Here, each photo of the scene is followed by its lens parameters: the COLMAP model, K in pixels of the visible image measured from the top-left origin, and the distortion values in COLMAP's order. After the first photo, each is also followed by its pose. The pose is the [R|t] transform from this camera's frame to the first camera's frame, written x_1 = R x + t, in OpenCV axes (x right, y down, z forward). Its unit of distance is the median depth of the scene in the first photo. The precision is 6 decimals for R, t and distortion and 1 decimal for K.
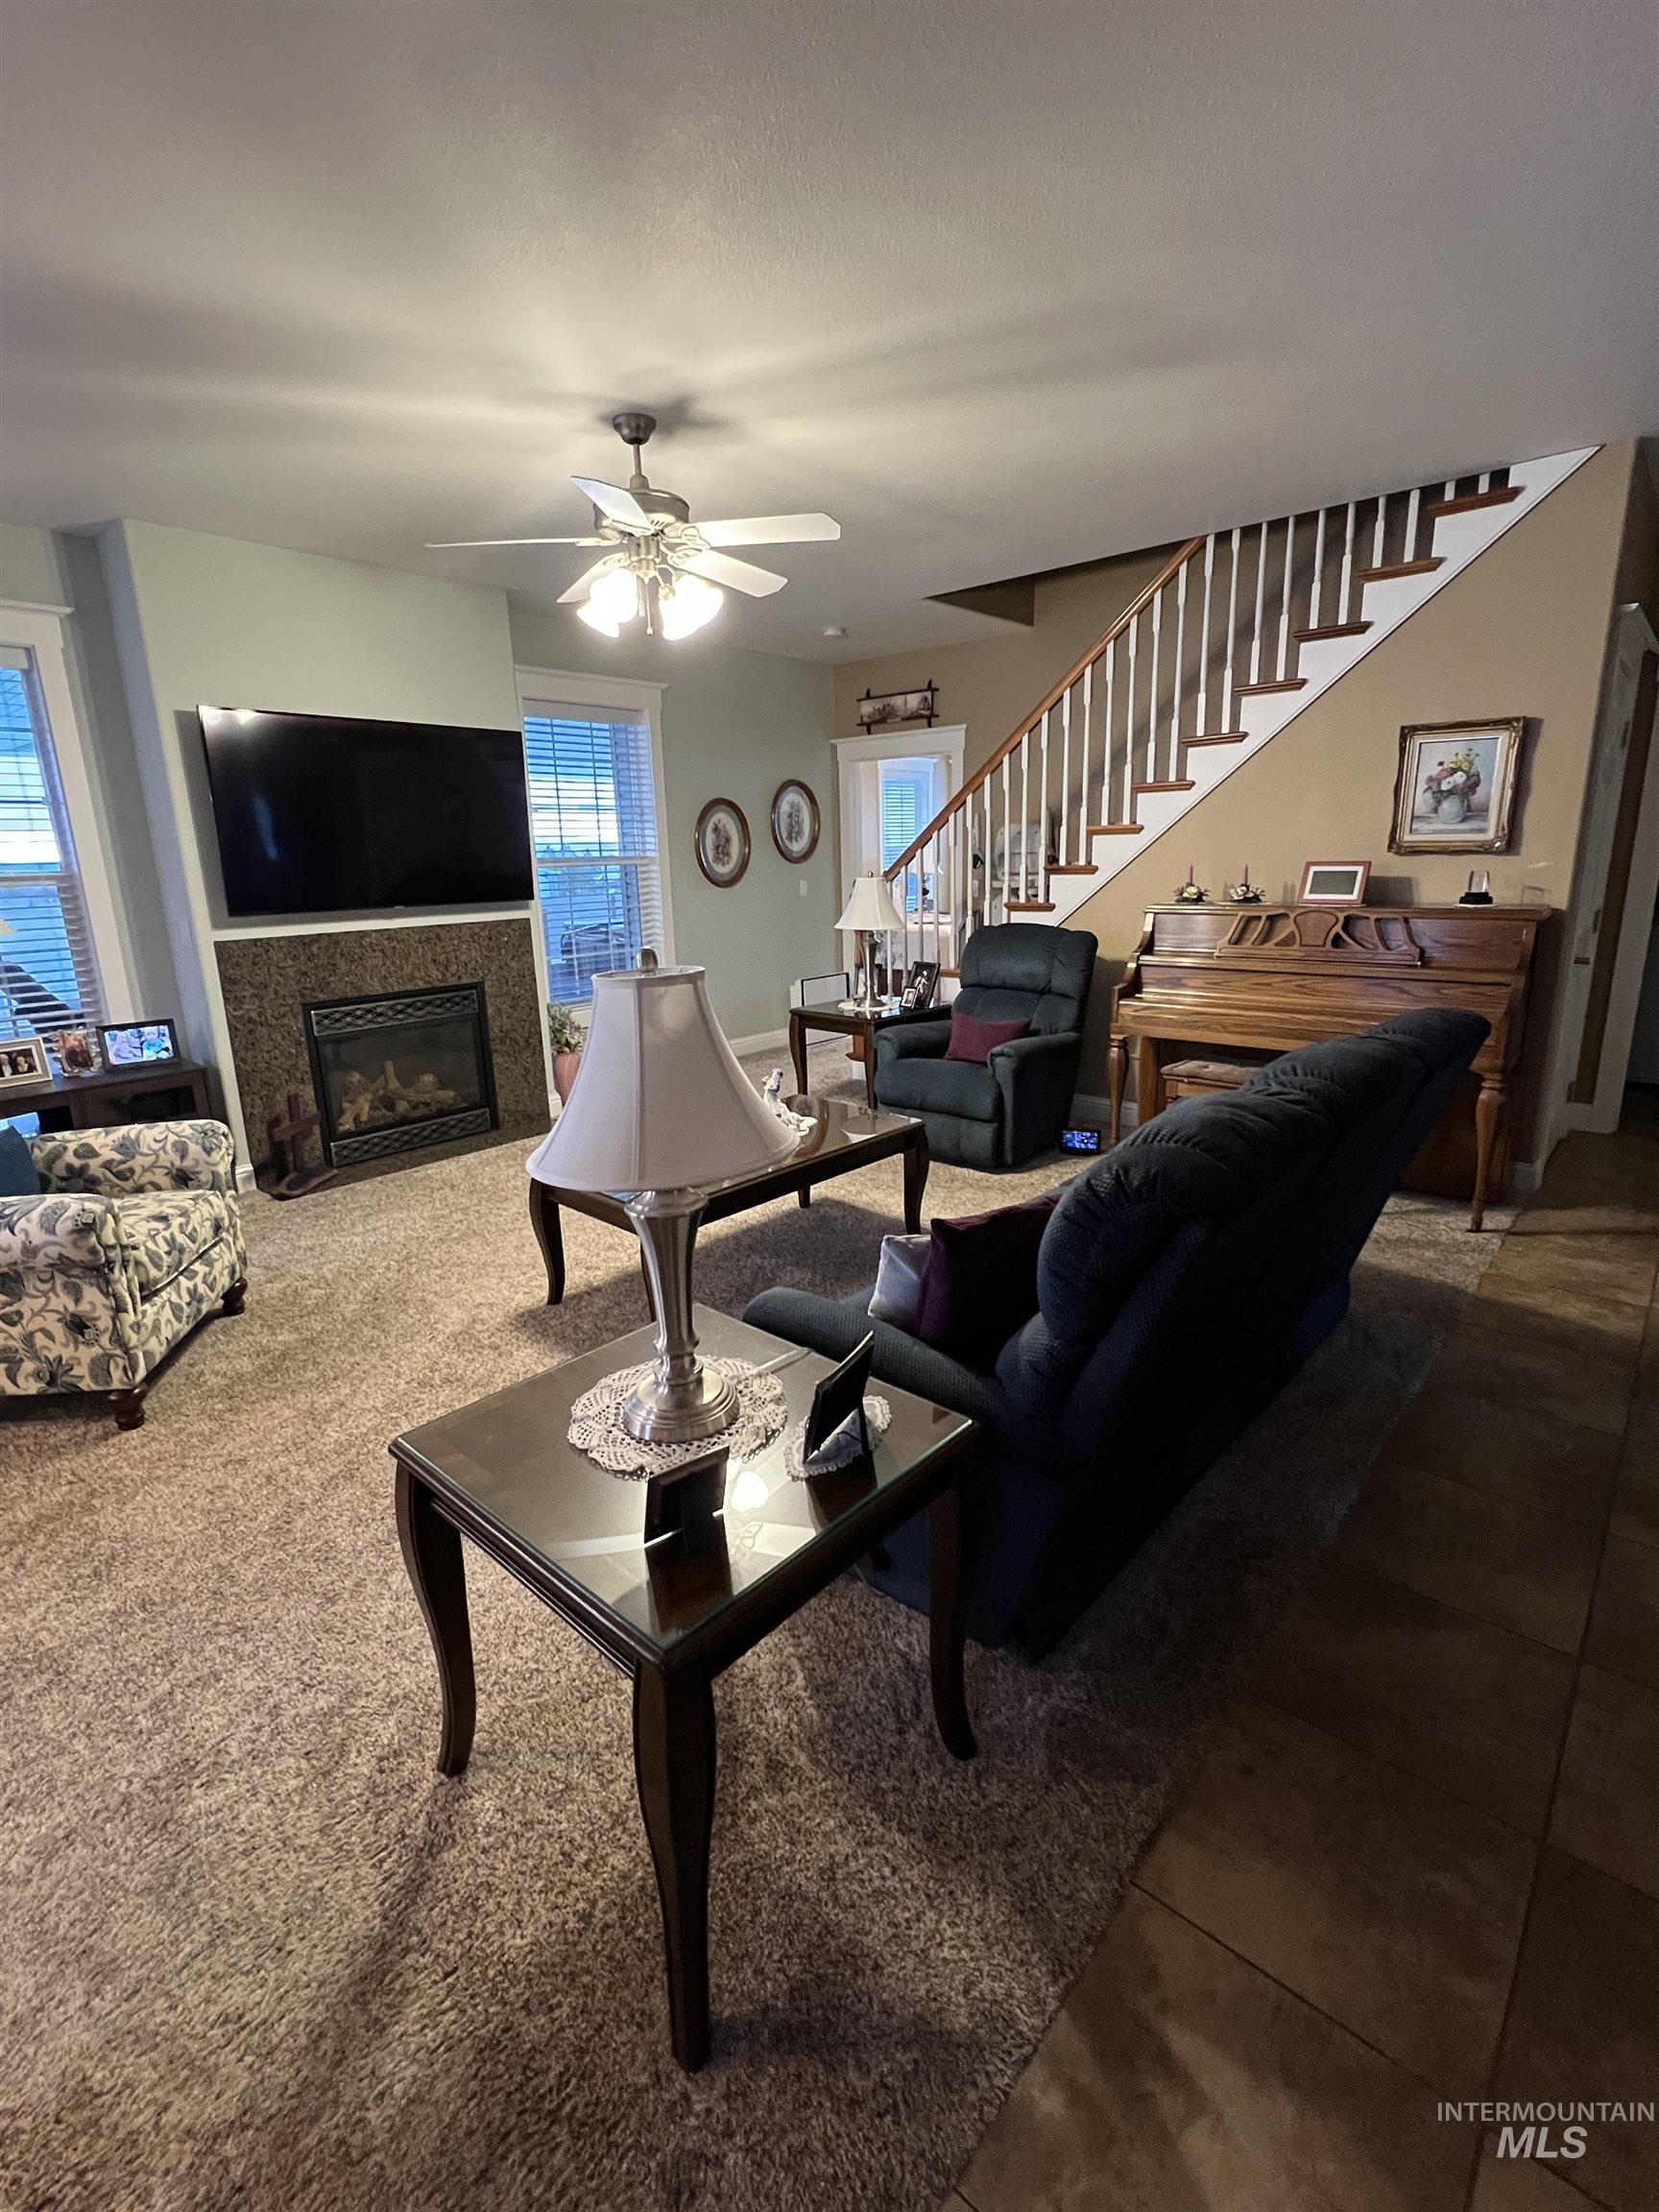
lens RADIAL K [[1000.5, 0, 833.4], [0, 1000.5, 1101.3], [0, 0, 1]] dist [-0.010321, -0.000322]
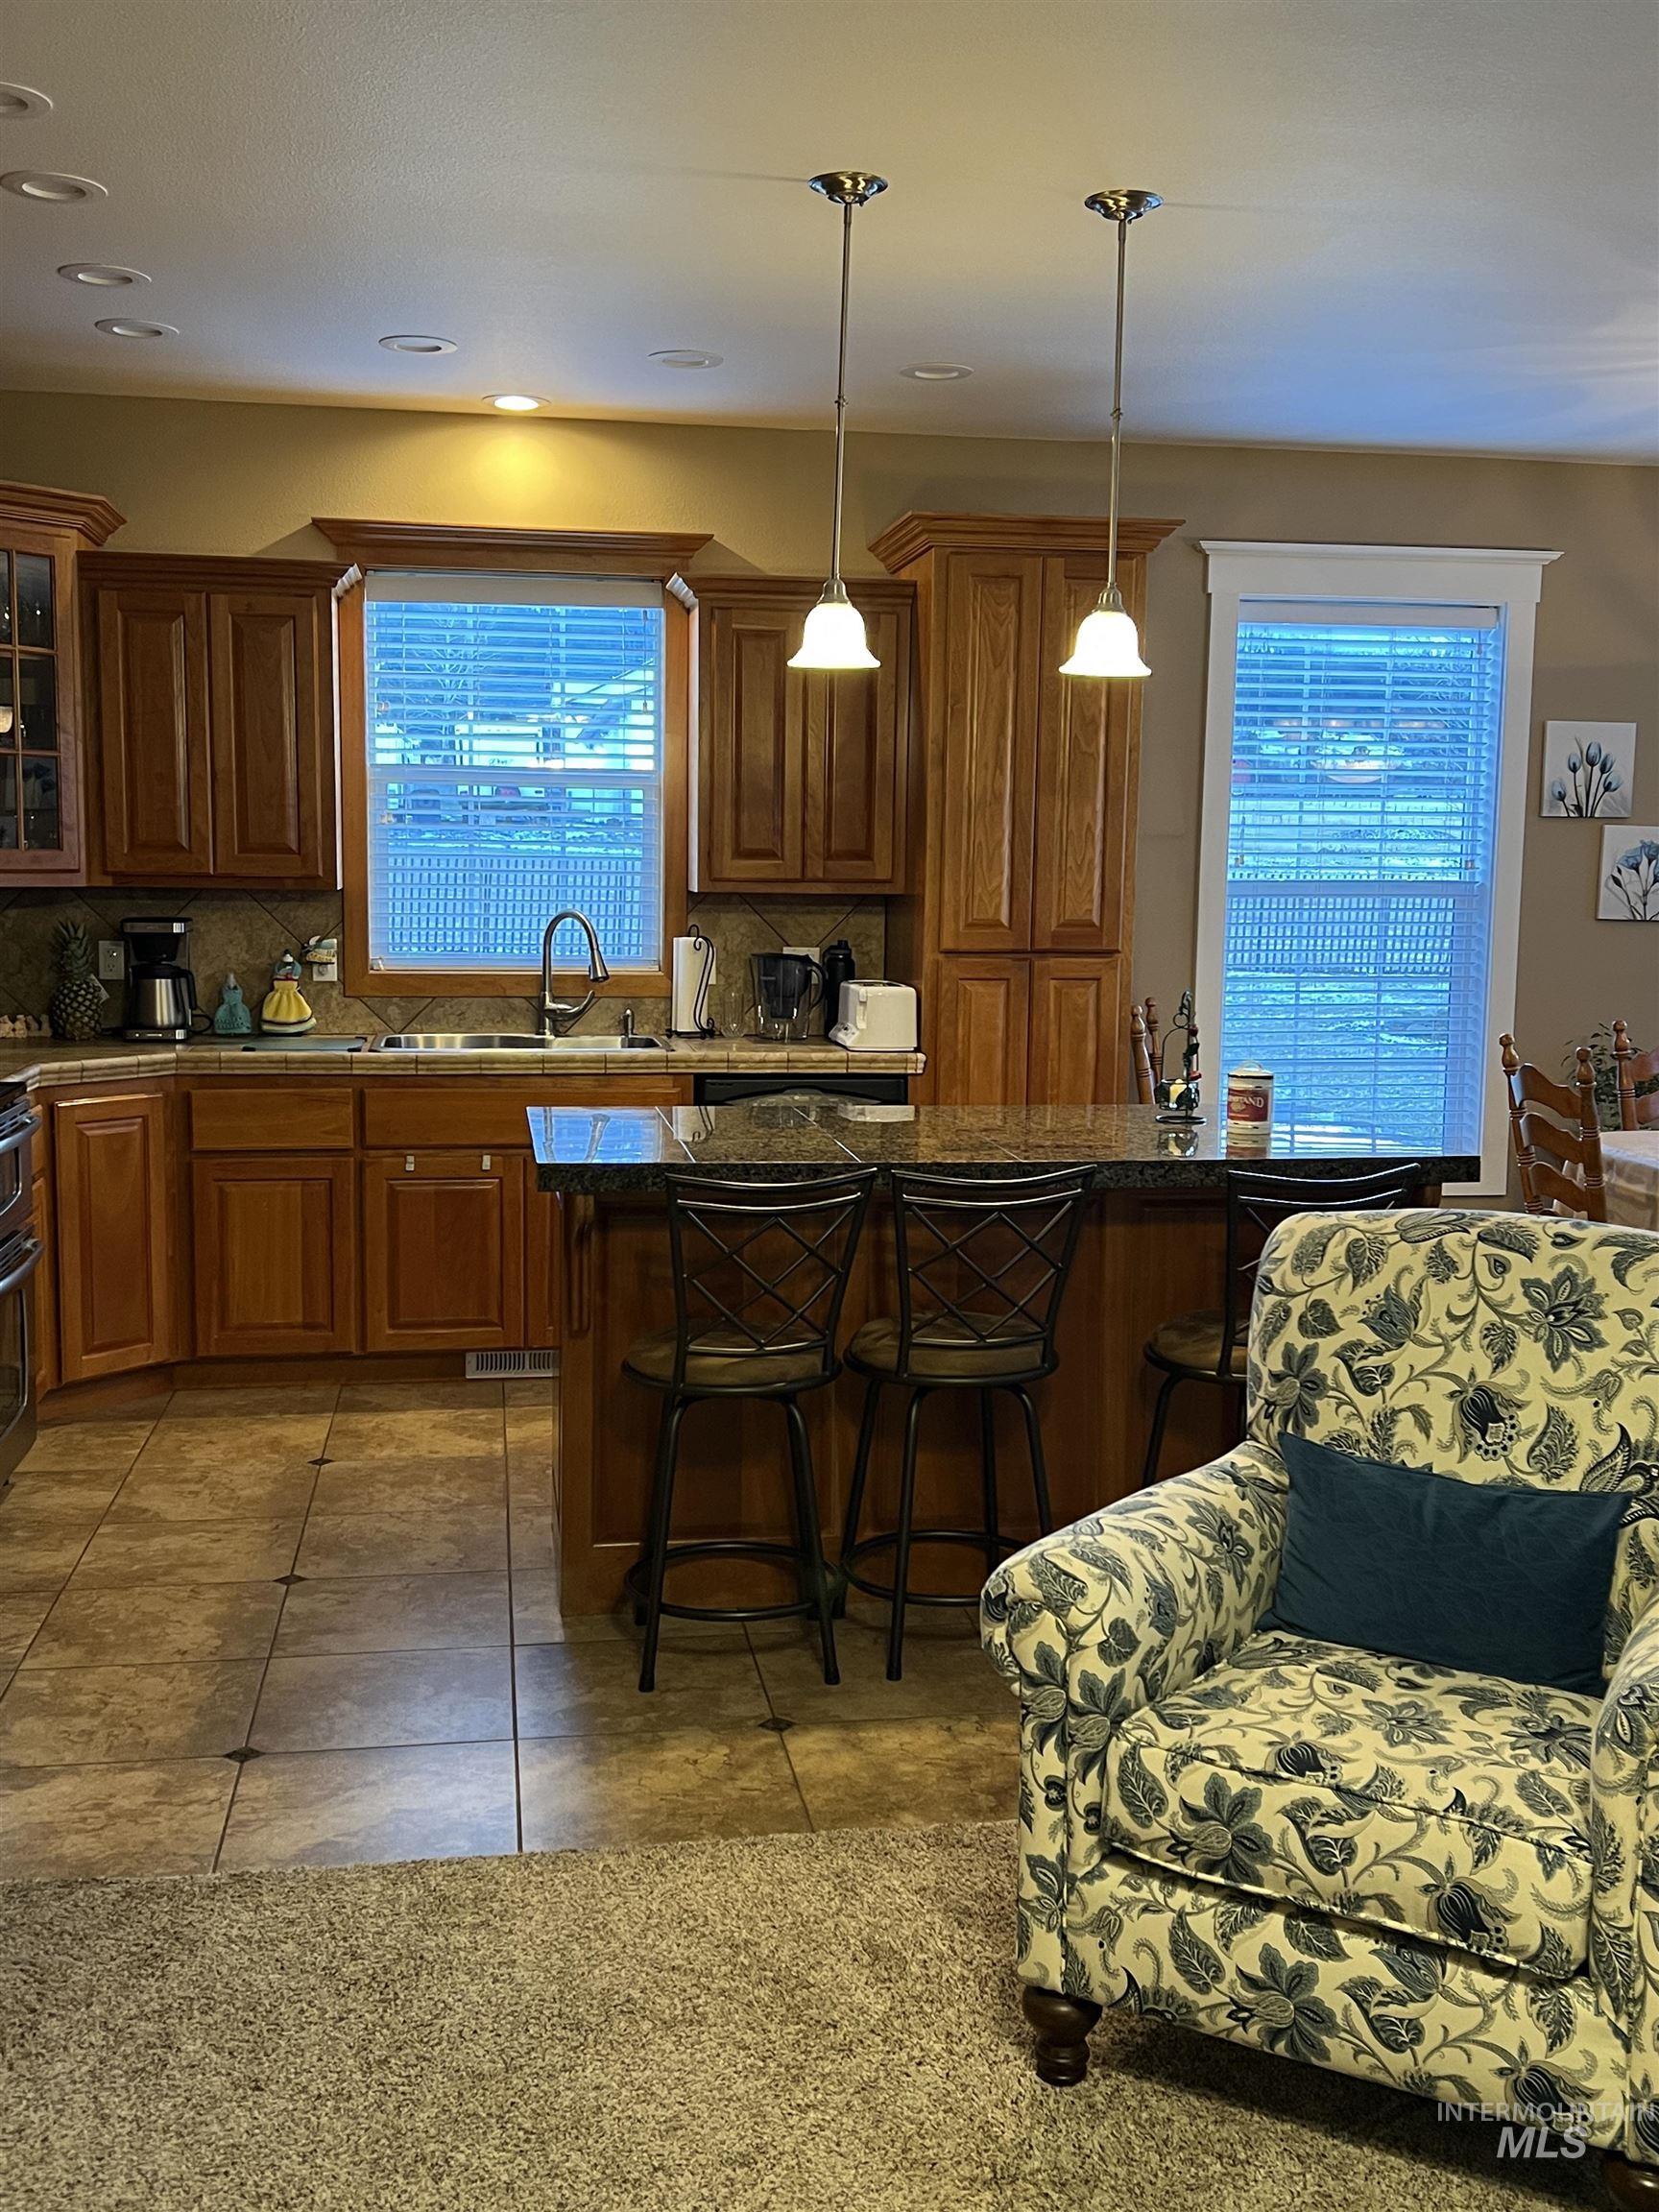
lens RADIAL K [[2223.3, 0, 843.3], [0, 2223.3, 1104.8], [0, 0, 1]] dist [0.069342, 0.000000]
pose [[-0.630966, 0.102173, -0.769053, 0.071095], [-0.187449, 0.941842, 0.278920, -0.217846], [0.752825, 0.320147, -0.575118, 0.802421]]
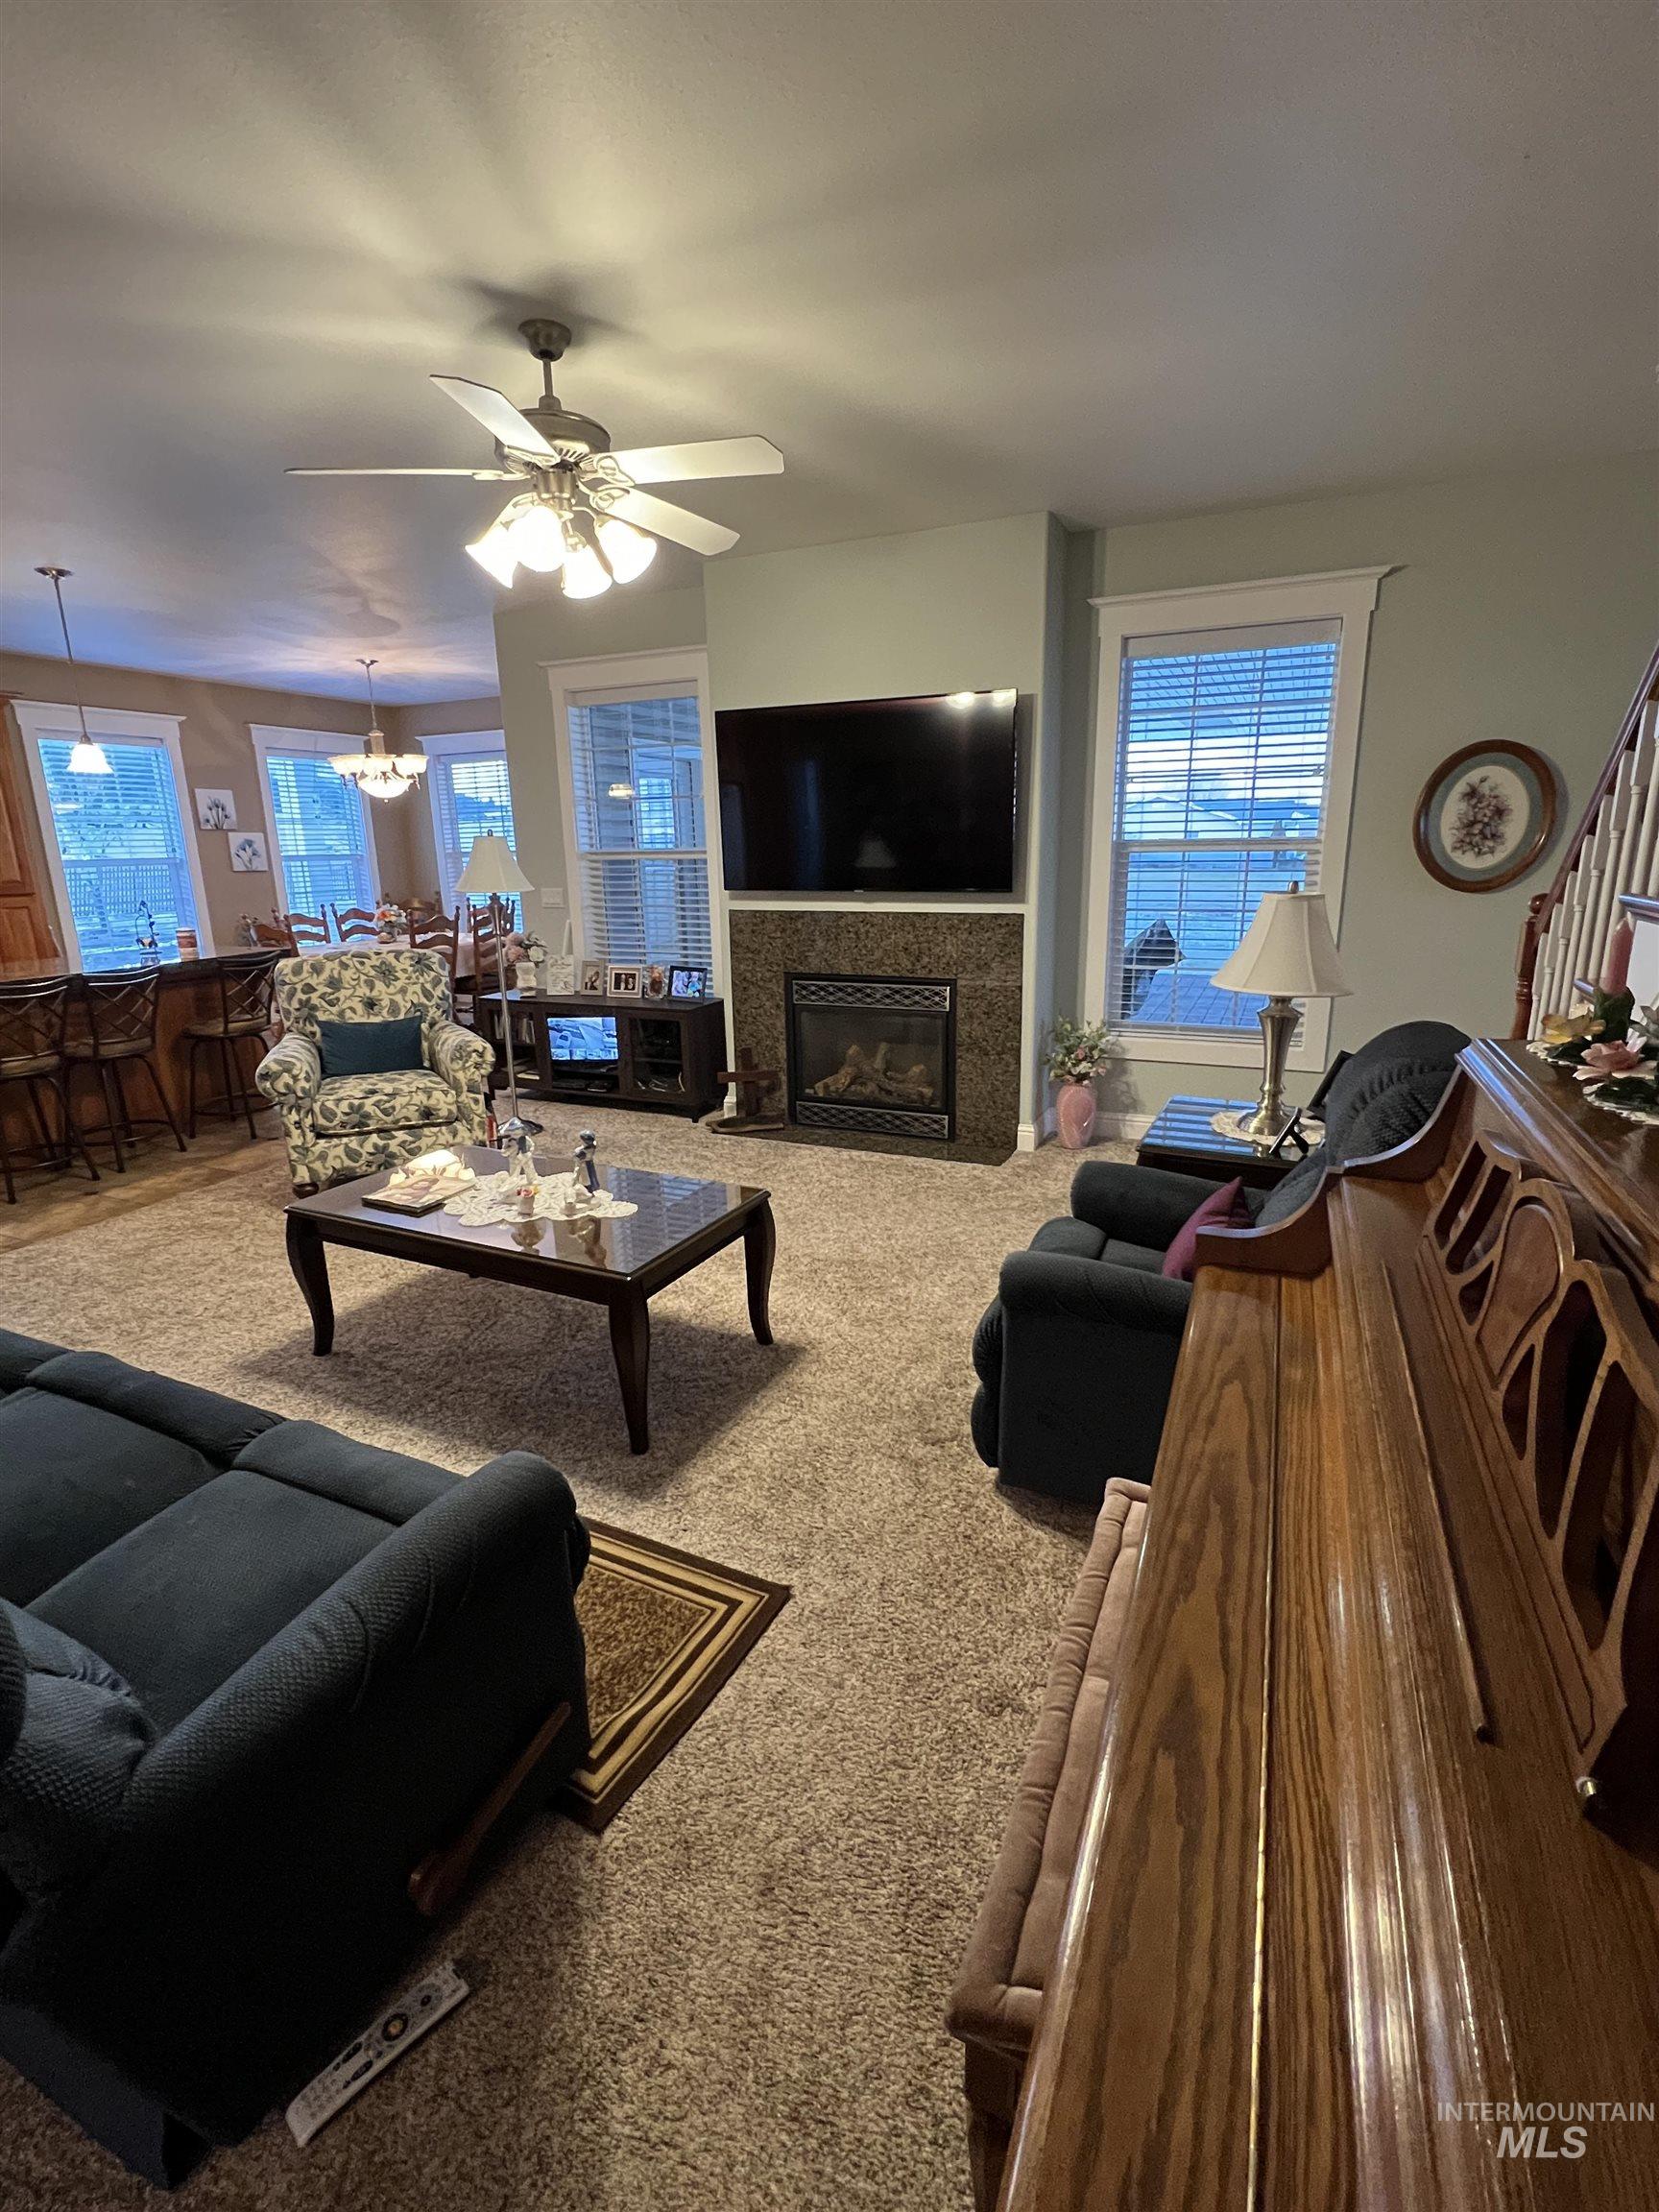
lens RADIAL K [[1000.5, 0, 844.6], [0, 1000.5, 1111.1], [0, 0, 1]] dist [-0.010321, -0.000322]
pose [[0.291125, 0.266682, -0.918764, 0.554252], [-0.222498, 0.952902, 0.206089, -0.196159], [0.930452, 0.144426, 0.336750, 0.715607]]
